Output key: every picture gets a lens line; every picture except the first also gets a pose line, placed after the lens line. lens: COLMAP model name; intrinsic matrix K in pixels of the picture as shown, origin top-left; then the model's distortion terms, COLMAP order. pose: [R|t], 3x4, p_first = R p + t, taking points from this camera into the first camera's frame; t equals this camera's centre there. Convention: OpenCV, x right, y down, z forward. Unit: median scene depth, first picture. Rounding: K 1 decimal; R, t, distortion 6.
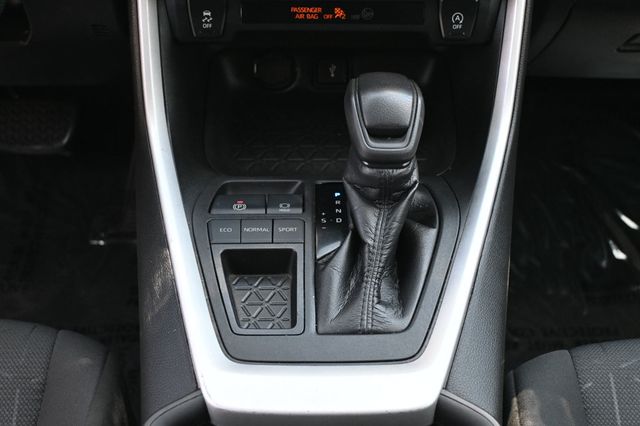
lens RADIAL K [[1025.8, 0, 316.8], [0, 1025.8, 210.9], [0, 0, 1]] dist [0.058475, 0.000000]
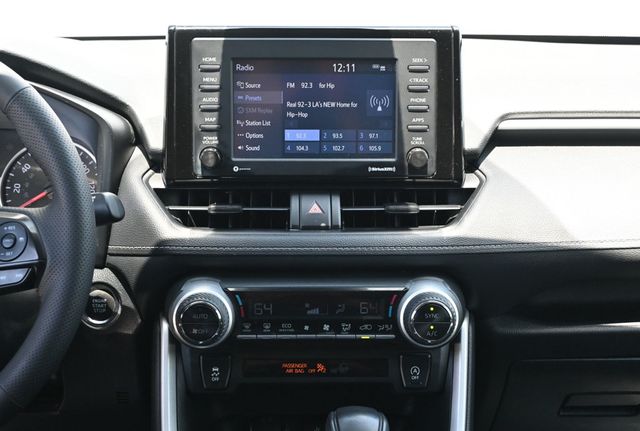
lens RADIAL K [[1203.8, 0, 320.7], [0, 1203.8, 214.3], [0, 0, 1]] dist [0.147405, 0.000000]
pose [[0.999837, -0.010272, 0.014831, 0.001665], [0.015714, 0.899671, -0.436286, 0.282030], [-0.008861, 0.436448, 0.899686, -0.408454]]
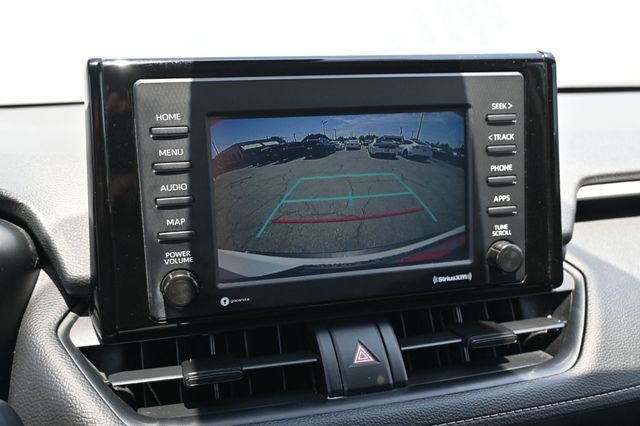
lens RADIAL K [[709.8, 0, 336.1], [0, 709.8, 219.9], [0, 0, 1]] dist [0.020707, 0.000000]
pose [[0.964256, -0.082925, 0.251664, -0.126965], [0.181918, 0.897737, -0.401215, -0.248703], [-0.192657, 0.432656, 0.880734, 0.408081]]
